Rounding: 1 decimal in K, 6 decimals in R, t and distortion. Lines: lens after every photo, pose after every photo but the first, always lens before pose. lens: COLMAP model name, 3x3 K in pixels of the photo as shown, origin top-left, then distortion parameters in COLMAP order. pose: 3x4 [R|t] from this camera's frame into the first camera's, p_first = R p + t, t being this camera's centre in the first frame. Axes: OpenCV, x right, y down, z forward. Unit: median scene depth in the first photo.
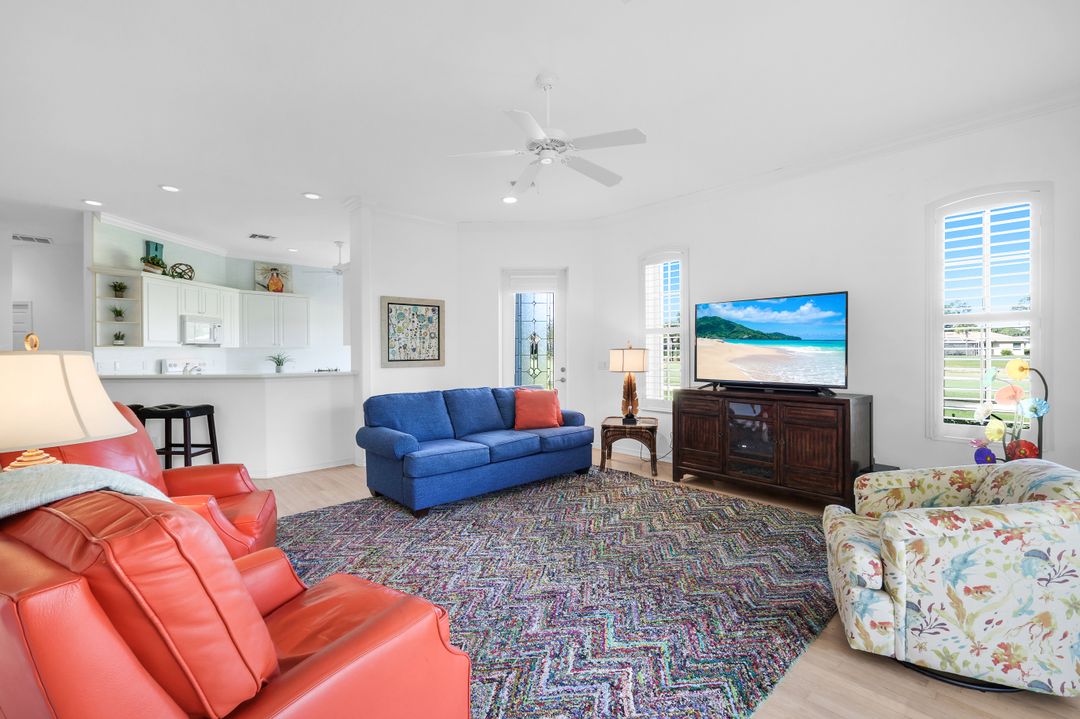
lens RADIAL K [[474.5, 0, 539.8], [0, 474.5, 354.9], [0, 0, 1]] dist [0.000561, -0.000155]
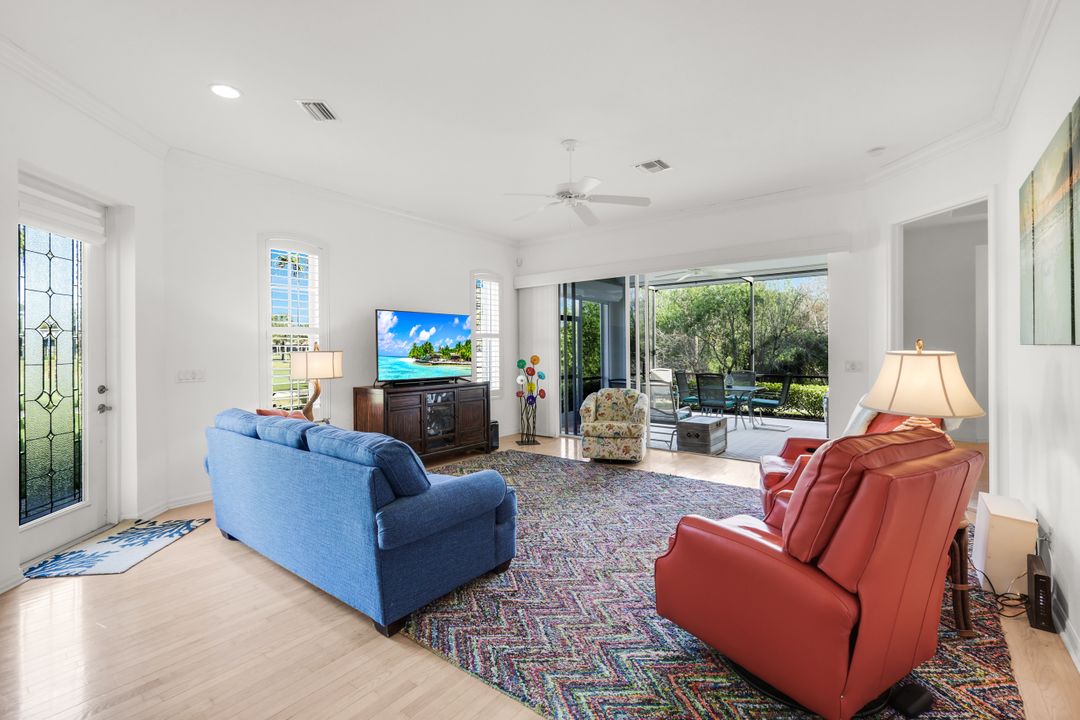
lens RADIAL K [[474.5, 0, 539.8], [0, 474.5, 355.4], [0, 0, 1]] dist [0.000561, -0.000155]
pose [[-0.172407, 0.002149, 0.985023, -1.126665], [0.012123, 0.999927, -0.000059, -0.003276], [-0.984951, 0.011932, -0.172420, 1.180159]]
